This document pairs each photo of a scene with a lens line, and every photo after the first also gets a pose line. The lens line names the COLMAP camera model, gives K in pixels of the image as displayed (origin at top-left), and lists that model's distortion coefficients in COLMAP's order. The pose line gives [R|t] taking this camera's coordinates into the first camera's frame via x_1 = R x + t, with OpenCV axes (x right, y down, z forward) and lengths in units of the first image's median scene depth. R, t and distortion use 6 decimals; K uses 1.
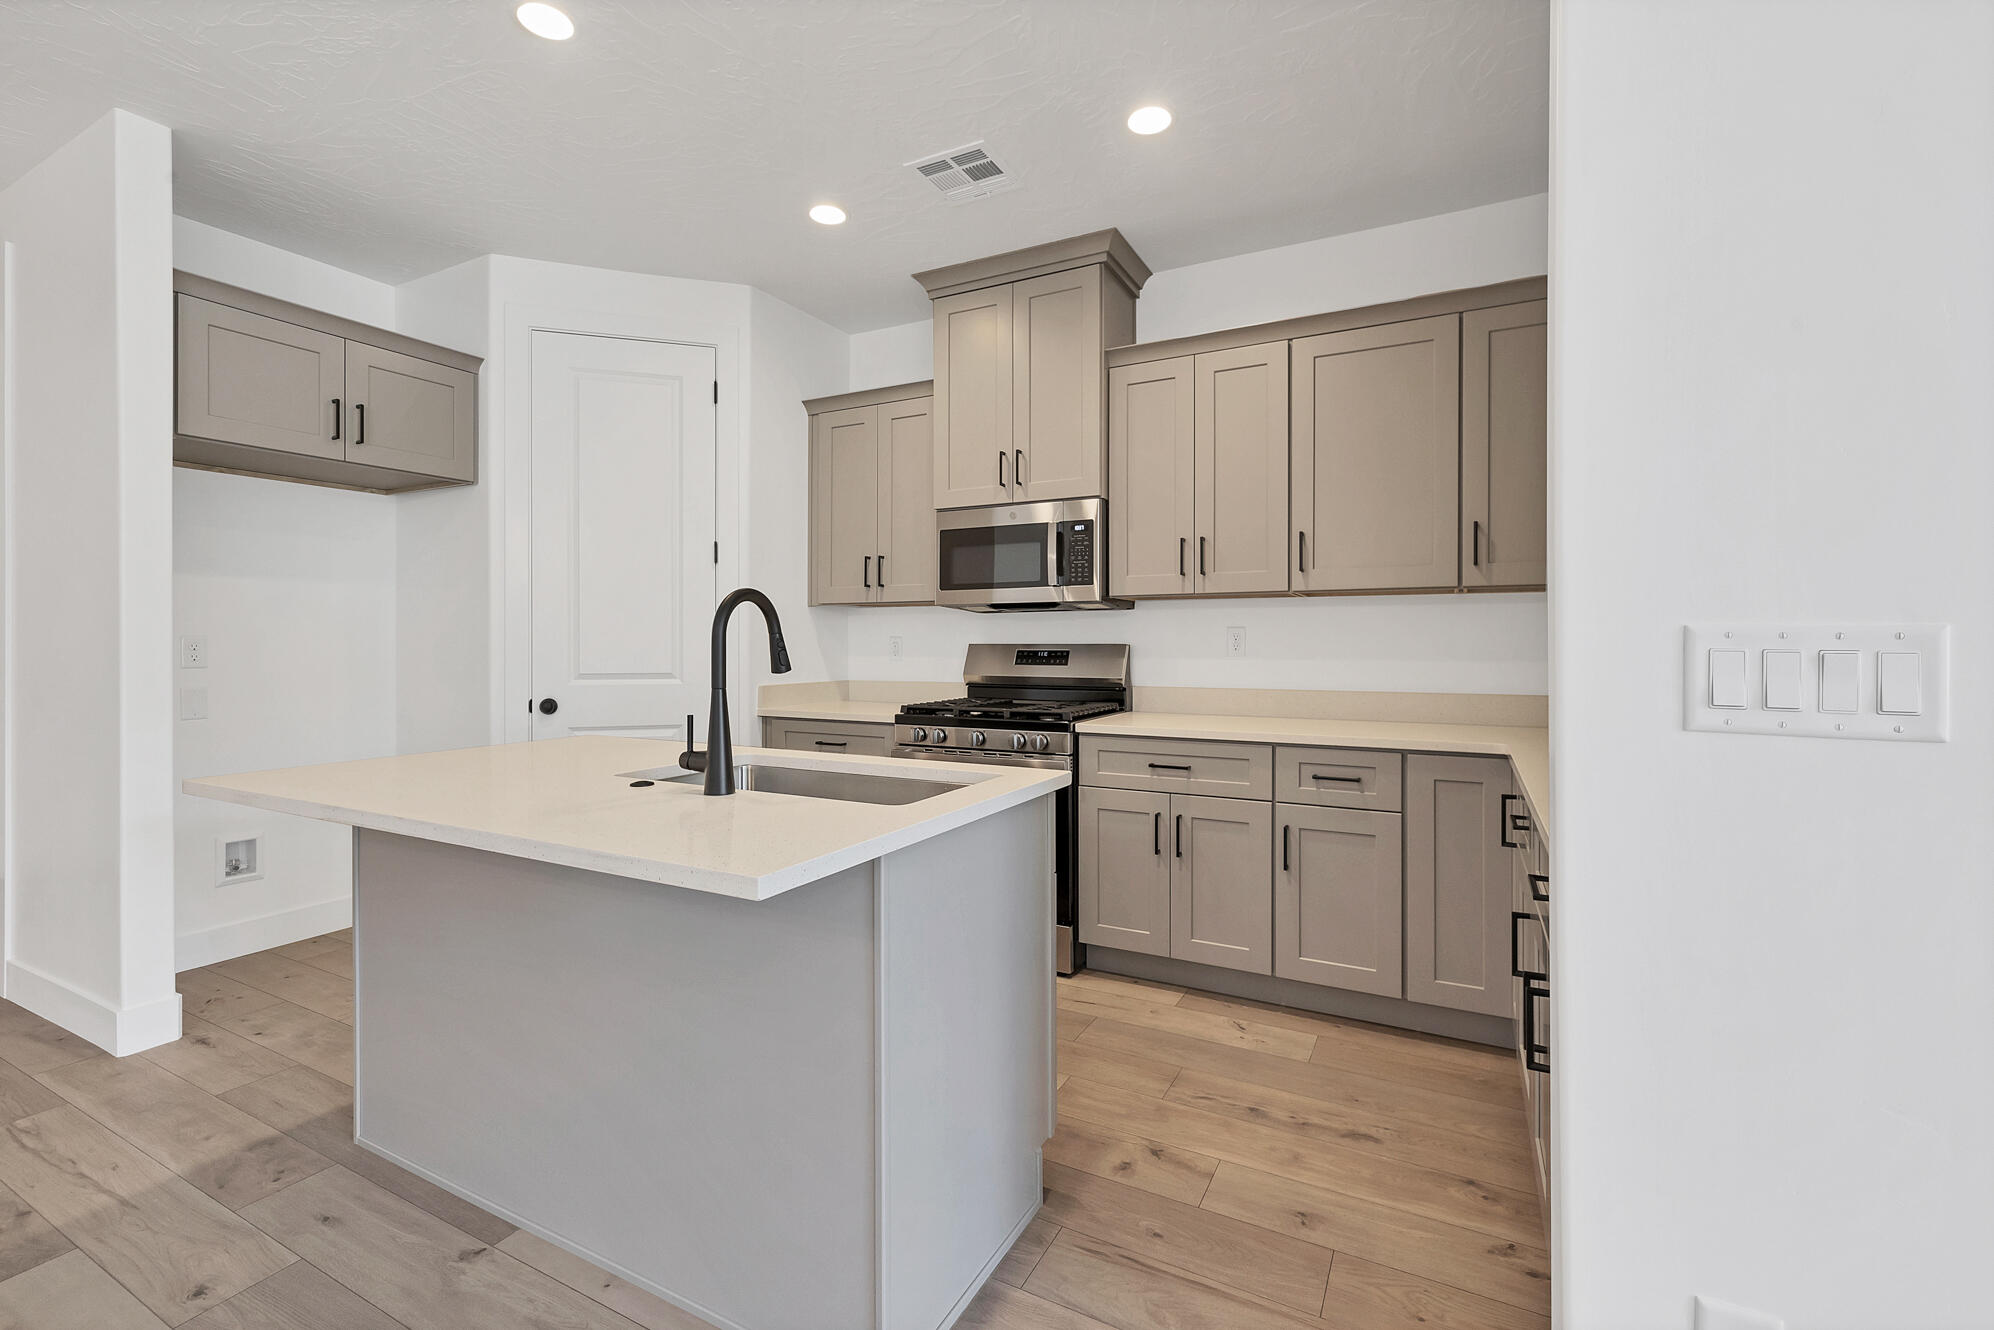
lens RADIAL K [[854.0, 0, 1014.6], [0, 854.0, 648.8], [0, 0, 1]] dist [-0.002958, -0.000395]
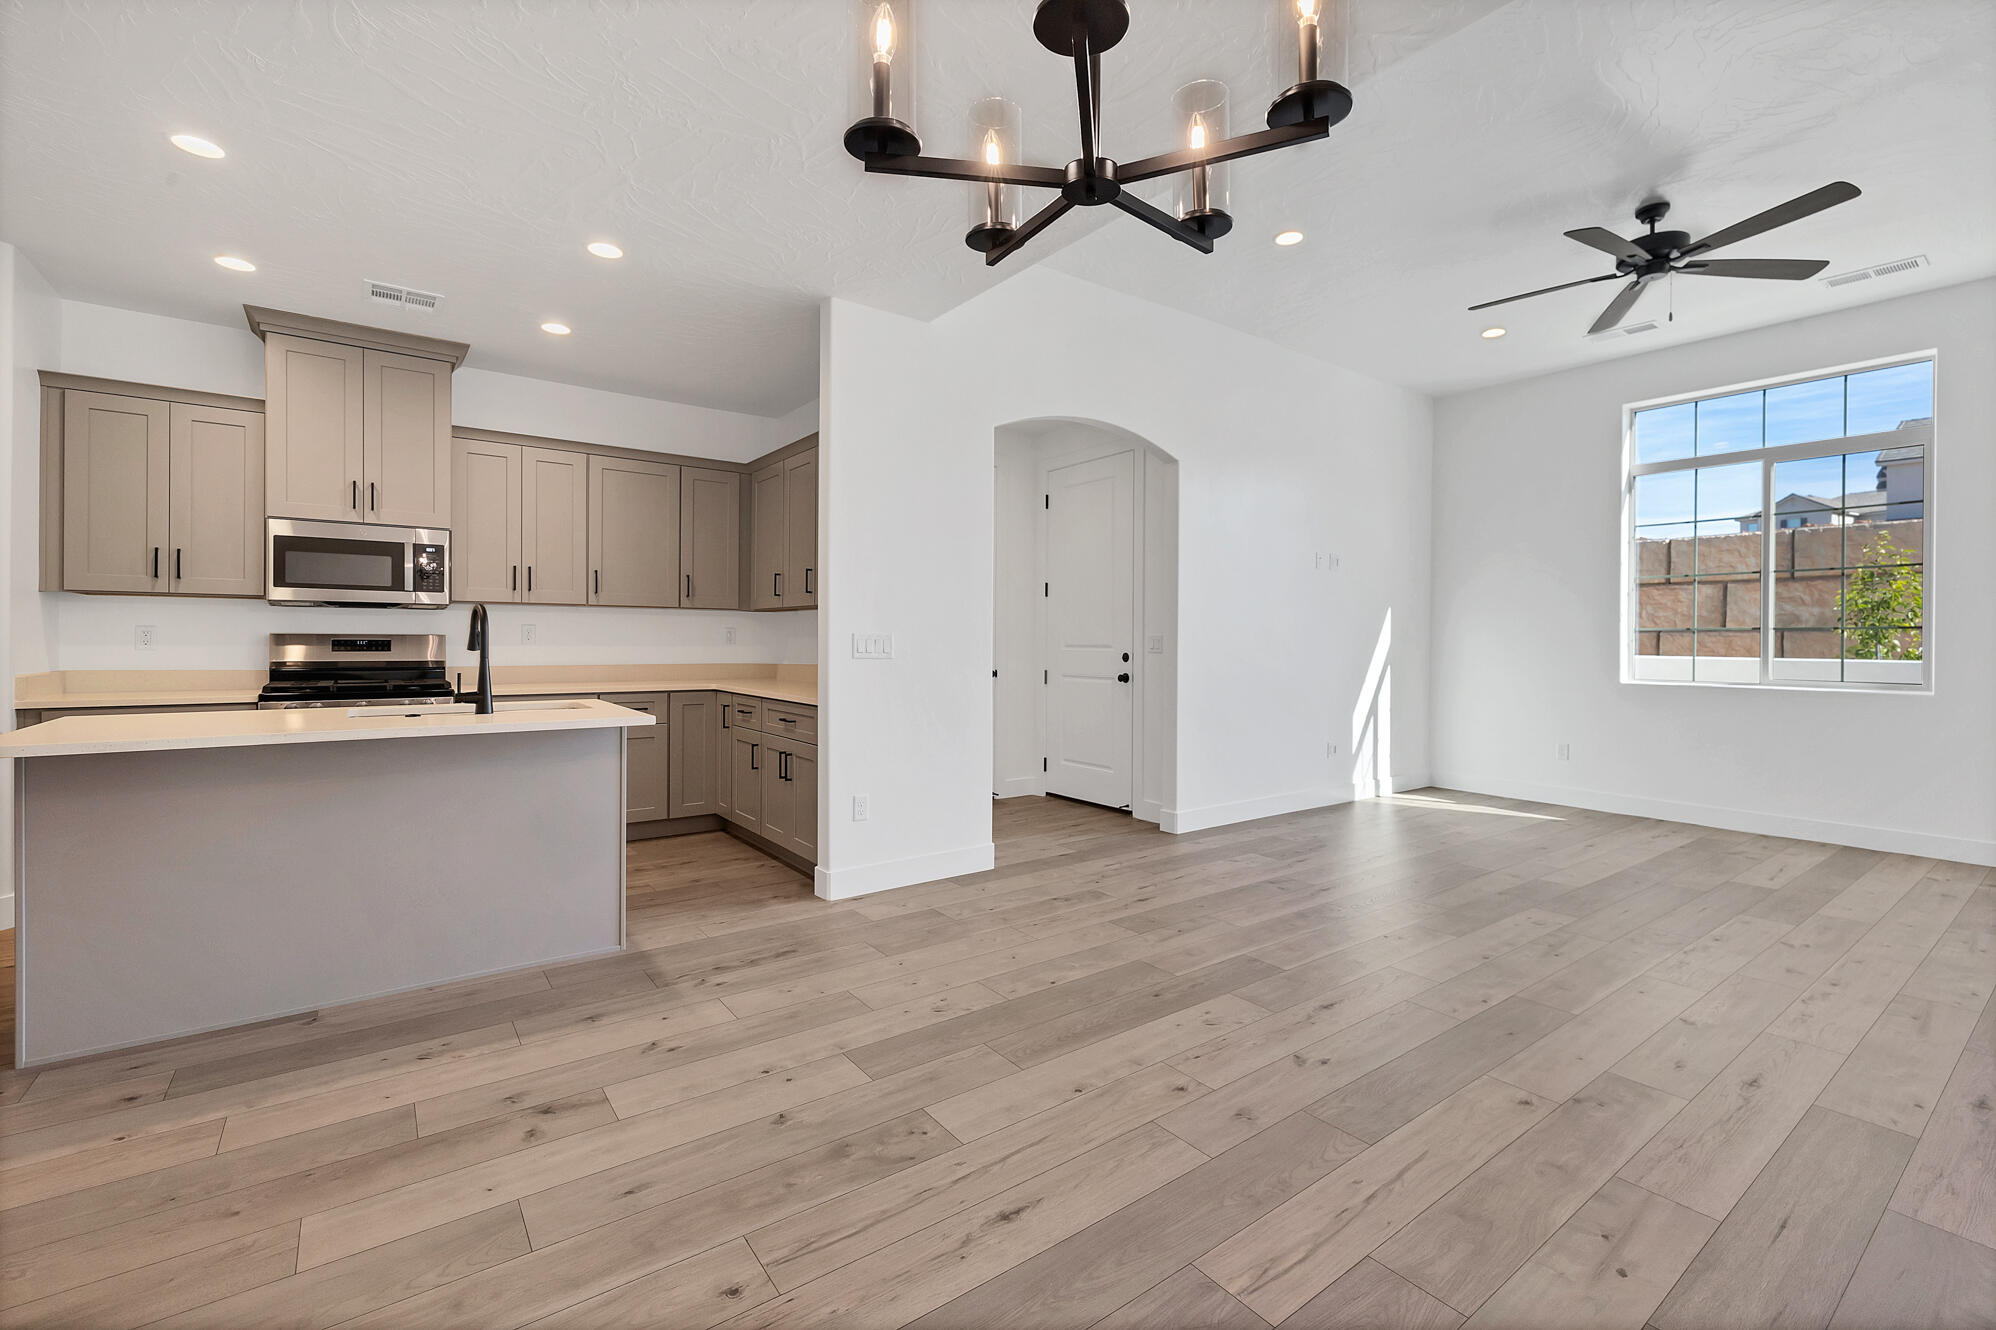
lens RADIAL K [[880.1, 0, 1014.1], [0, 880.1, 651.3], [0, 0, 1]] dist [0.000517, -0.000312]
pose [[0.420932, -0.006751, 0.907067, -0.814451], [-0.002323, 0.999961, 0.008520, 0.006590], [-0.907089, -0.005693, 0.420900, -0.444573]]
